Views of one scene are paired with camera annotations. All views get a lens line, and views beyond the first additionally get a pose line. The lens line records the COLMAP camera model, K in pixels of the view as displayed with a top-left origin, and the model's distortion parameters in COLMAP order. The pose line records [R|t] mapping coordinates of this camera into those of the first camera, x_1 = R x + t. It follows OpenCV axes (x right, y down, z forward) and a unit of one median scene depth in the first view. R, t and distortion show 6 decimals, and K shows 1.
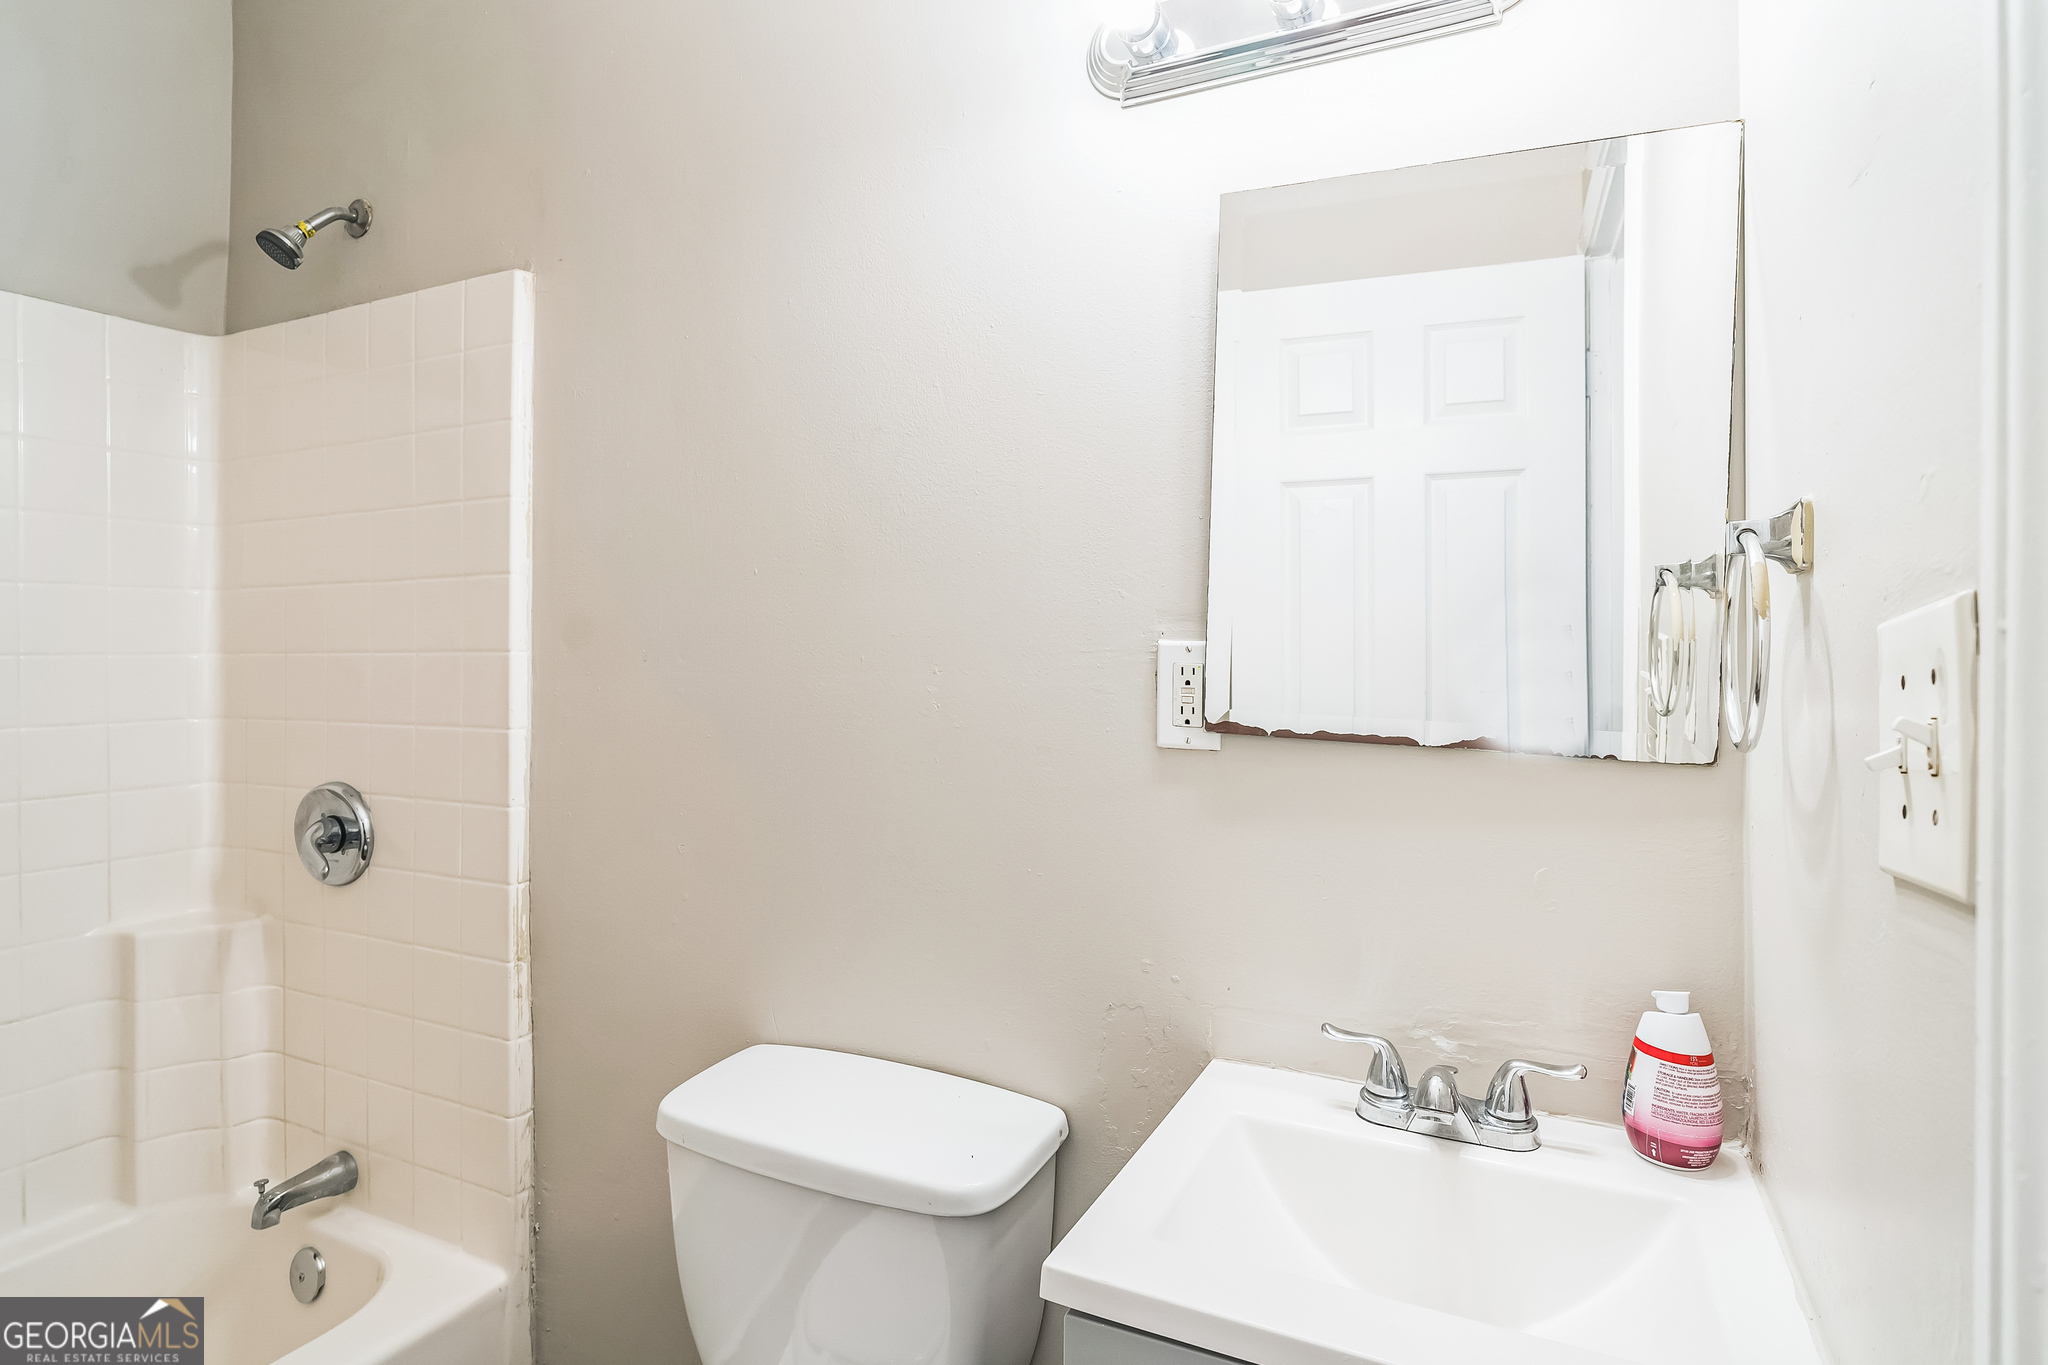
lens RADIAL K [[1075.0, 0, 1024.8], [0, 1075.0, 677.9], [0, 0, 1]] dist [-0.006698, 0.001183]
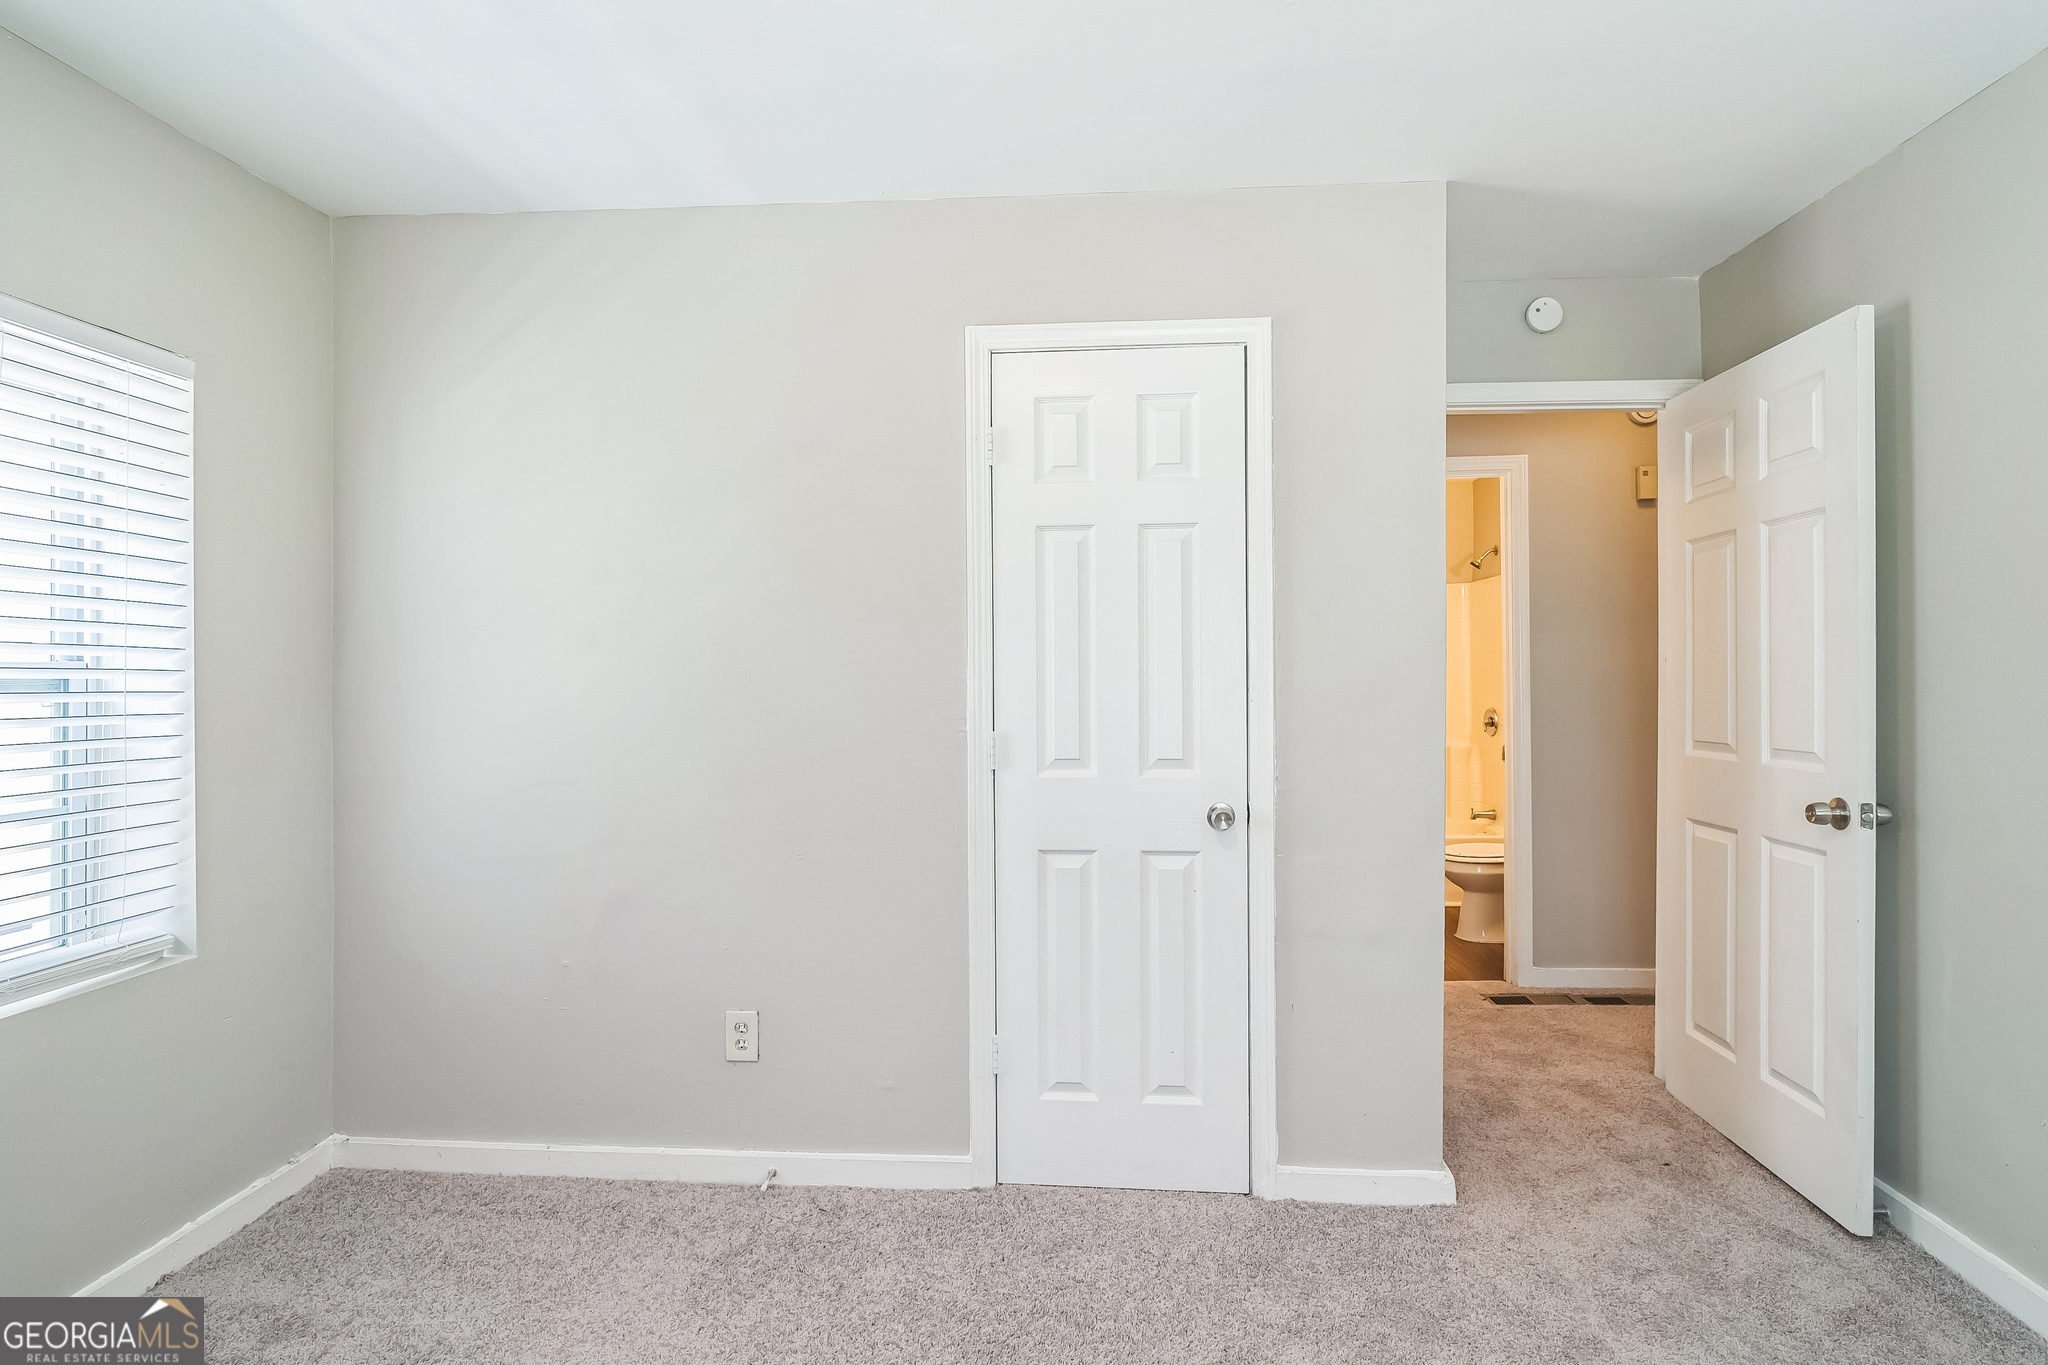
lens RADIAL K [[1075.0, 0, 1029.8], [0, 1075.0, 693.6], [0, 0, 1]] dist [-0.006698, 0.001183]
pose [[0.377988, 0.004359, -0.925800, 2.090211], [0.014421, 0.999840, 0.010595, -0.014266], [0.925698, -0.017356, 0.377865, -1.784994]]
